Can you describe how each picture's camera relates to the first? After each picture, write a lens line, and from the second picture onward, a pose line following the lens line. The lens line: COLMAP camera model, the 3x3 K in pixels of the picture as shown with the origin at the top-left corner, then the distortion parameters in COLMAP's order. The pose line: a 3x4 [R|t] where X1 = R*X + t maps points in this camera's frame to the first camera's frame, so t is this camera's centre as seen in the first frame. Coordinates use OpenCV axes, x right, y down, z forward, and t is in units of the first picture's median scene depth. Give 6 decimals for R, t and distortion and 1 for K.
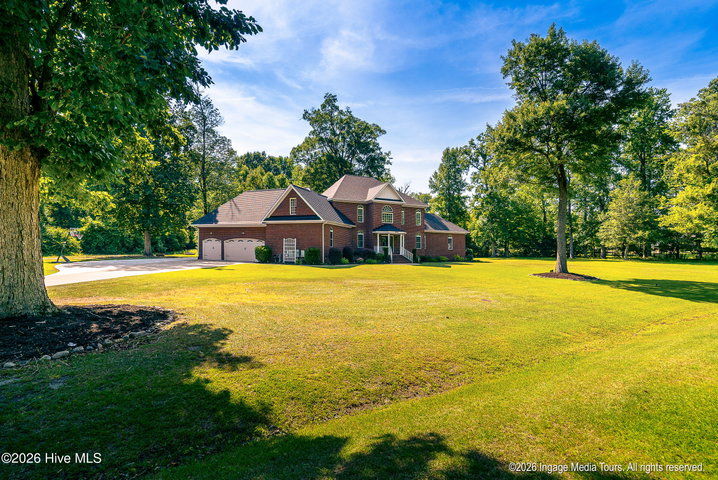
lens RADIAL K [[315.7, 0, 359.2], [0, 315.7, 234.7], [0, 0, 1]] dist [0.000219, 0.000010]
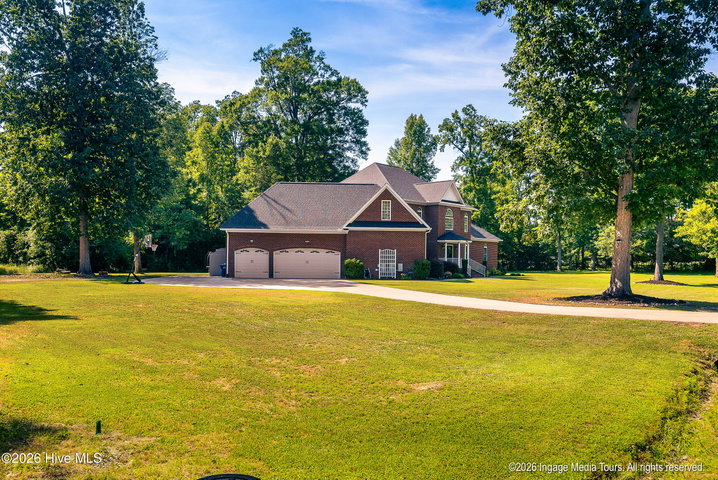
lens RADIAL K [[616.1, 0, 358.8], [0, 616.1, 242.7], [0, 0, 1]] dist [0.017087, 0.003345]
pose [[0.902422, 0.006068, 0.430811, -0.859460], [-0.013381, 0.999813, 0.013947, -0.023673], [-0.430646, -0.018351, 0.902334, -0.378329]]
